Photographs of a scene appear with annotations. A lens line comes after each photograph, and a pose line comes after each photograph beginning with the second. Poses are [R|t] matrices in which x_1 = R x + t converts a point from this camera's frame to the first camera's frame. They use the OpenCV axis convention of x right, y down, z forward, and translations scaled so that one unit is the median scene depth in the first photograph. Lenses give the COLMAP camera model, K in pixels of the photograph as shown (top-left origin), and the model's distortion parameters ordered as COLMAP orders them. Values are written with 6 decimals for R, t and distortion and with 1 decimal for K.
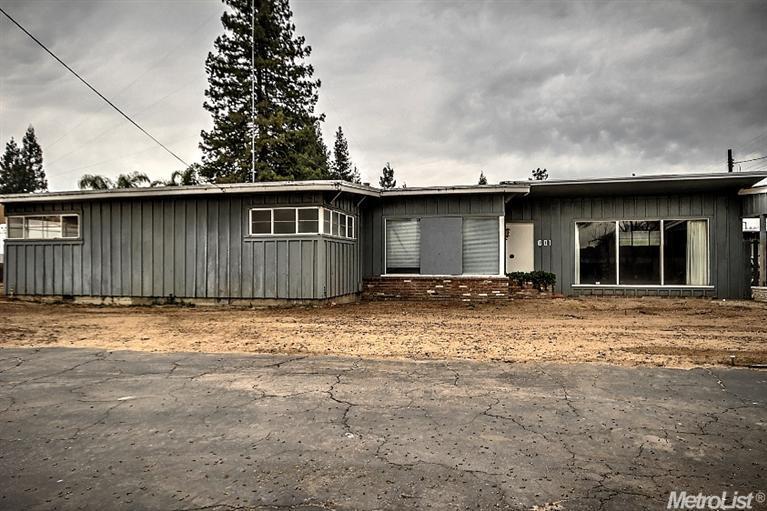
lens RADIAL K [[489.8, 0, 382.2], [0, 489.8, 259.2], [0, 0, 1]] dist [0.021669, 0.003461]
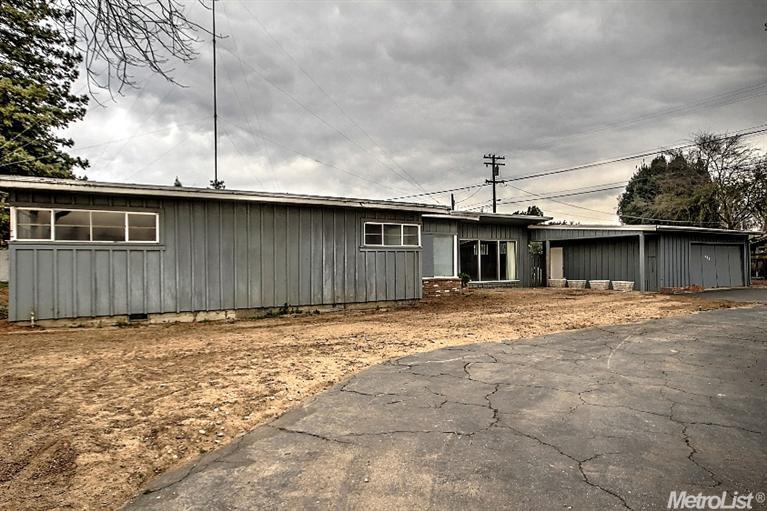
lens RADIAL K [[454.7, 0, 385.3], [0, 454.7, 265.0], [0, 0, 1]] dist [0.000415, 0.000462]
pose [[0.723014, -0.005755, 0.690809, -0.728174], [0.002961, 0.999982, 0.005231, -0.007540], [-0.690827, -0.001737, 0.723018, 0.166948]]
